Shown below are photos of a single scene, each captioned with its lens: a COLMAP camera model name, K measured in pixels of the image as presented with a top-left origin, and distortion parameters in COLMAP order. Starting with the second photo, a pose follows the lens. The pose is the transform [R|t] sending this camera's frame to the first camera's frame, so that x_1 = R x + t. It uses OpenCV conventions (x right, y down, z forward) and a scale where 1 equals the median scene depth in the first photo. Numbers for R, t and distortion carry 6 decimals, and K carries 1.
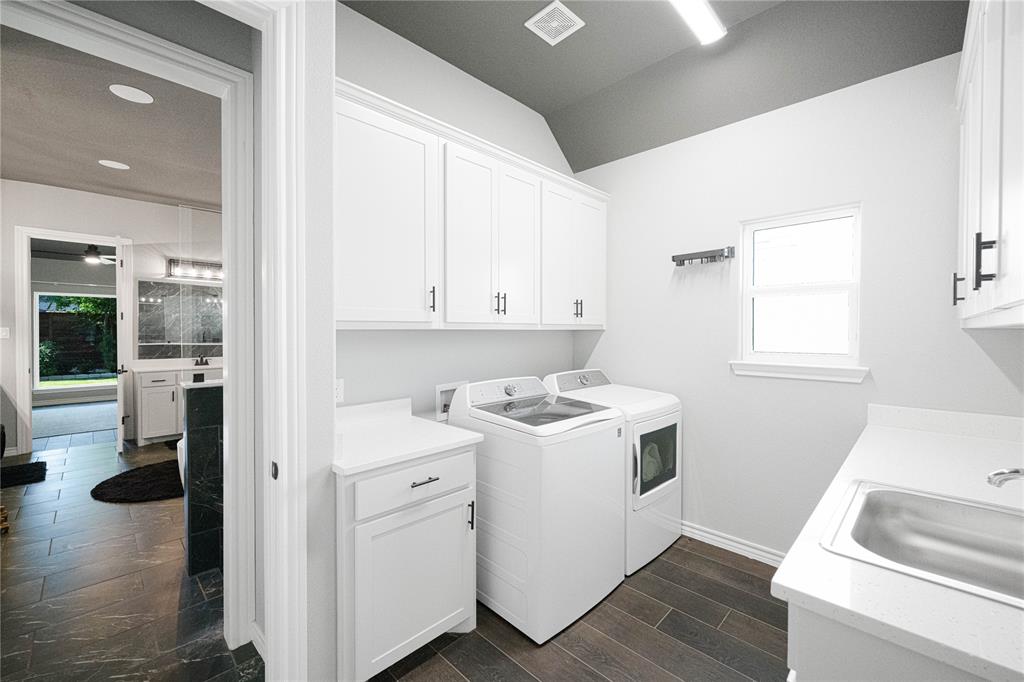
lens RADIAL K [[422.4, 0, 512.0], [0, 422.4, 341.0], [0, 0, 1]] dist [0.000156, 0.000072]
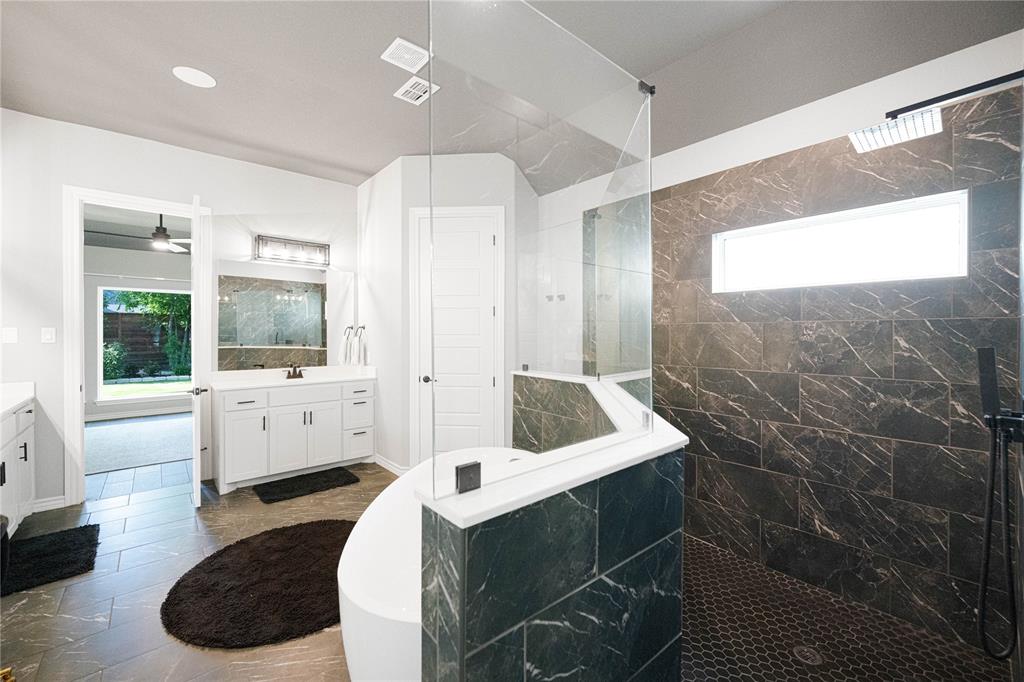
lens RADIAL K [[424.0, 0, 504.5], [0, 424.0, 340.2], [0, 0, 1]] dist [-0.000880, -0.000091]
pose [[0.995411, 0.002095, -0.095669, -0.256519], [-0.002433, 0.999991, -0.003419, -0.007112], [0.095661, 0.003636, 0.995407, 0.252388]]
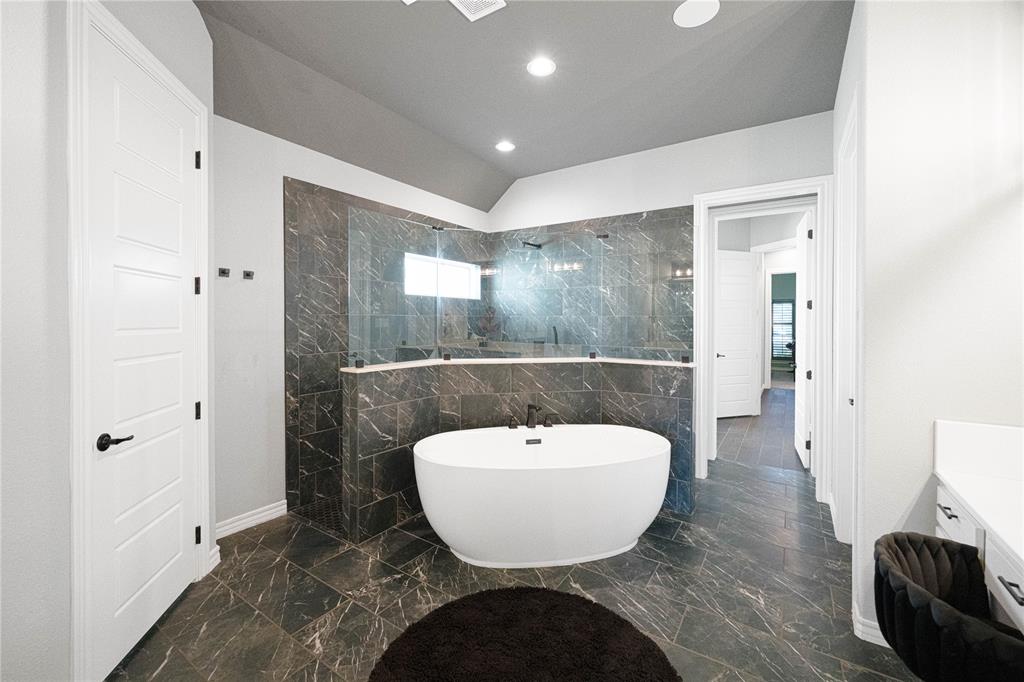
lens RADIAL K [[422.4, 0, 512.0], [0, 422.4, 341.0], [0, 0, 1]] dist [0.000156, 0.000072]
pose [[-0.204413, -0.046735, 0.977769, -0.674004], [0.022380, 0.998375, 0.052398, -0.017312], [-0.978629, 0.032594, -0.203035, 0.637999]]
